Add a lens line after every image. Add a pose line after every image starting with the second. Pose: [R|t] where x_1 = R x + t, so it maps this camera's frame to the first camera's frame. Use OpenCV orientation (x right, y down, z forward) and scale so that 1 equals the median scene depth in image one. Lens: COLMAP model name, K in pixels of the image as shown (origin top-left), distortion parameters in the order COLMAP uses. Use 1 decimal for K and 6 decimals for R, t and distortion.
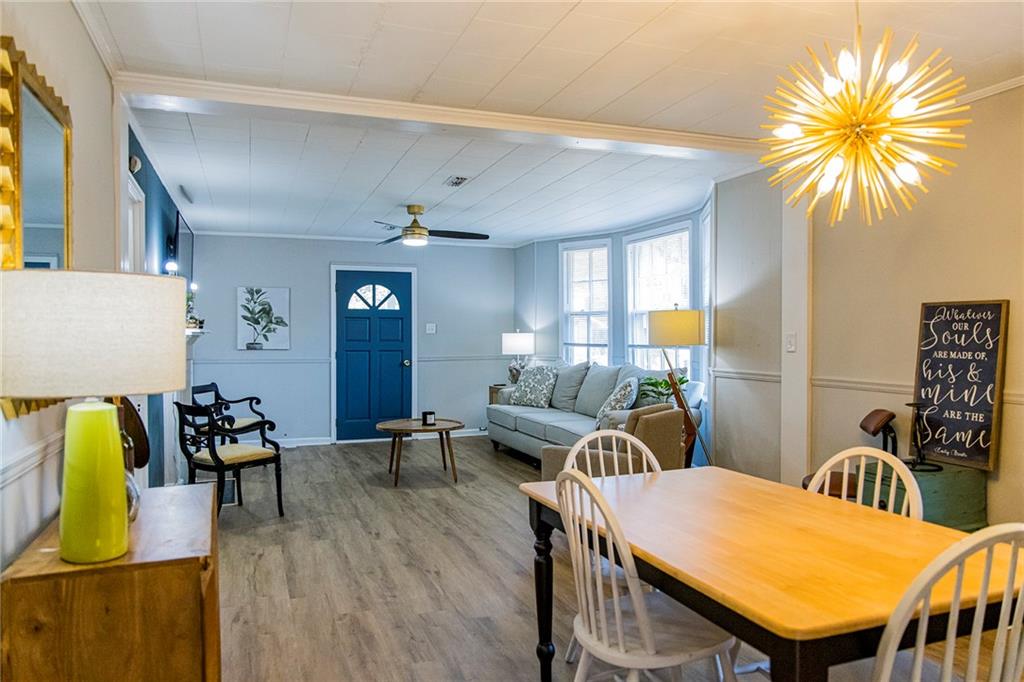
lens RADIAL K [[710.1, 0, 501.4], [0, 710.1, 345.1], [0, 0, 1]] dist [-0.011348, 0.003603]
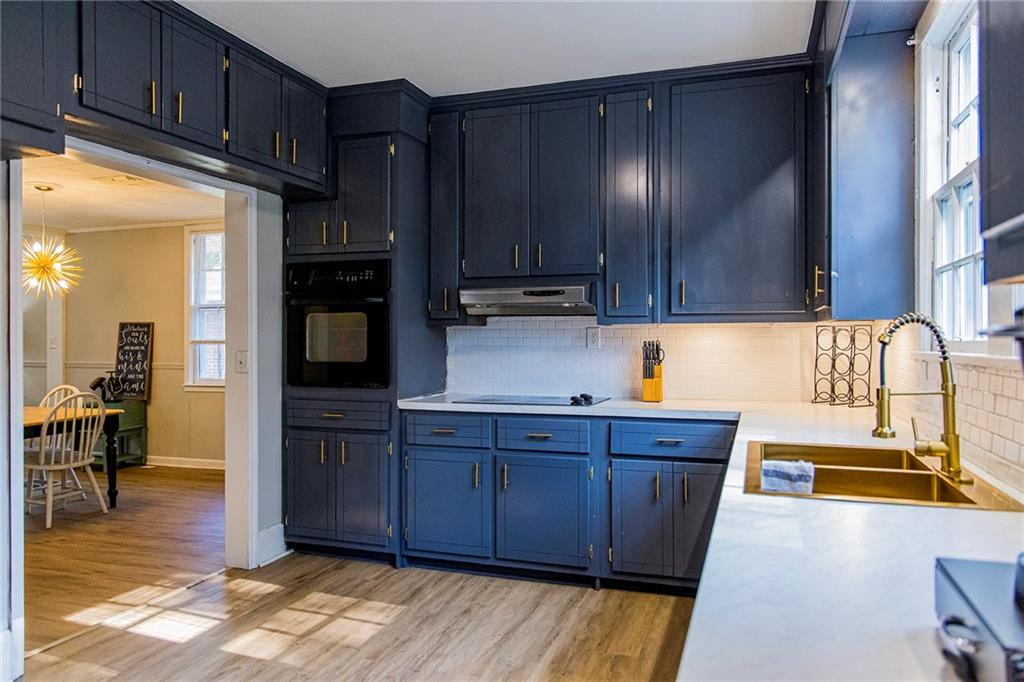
lens RADIAL K [[710.1, 0, 510.9], [0, 710.1, 334.1], [0, 0, 1]] dist [-0.011348, 0.003603]
pose [[0.634753, -0.005937, 0.772692, -0.270351], [0.013746, 0.999899, -0.003609, -0.003843], [-0.772592, 0.012913, 0.634771, -1.209540]]
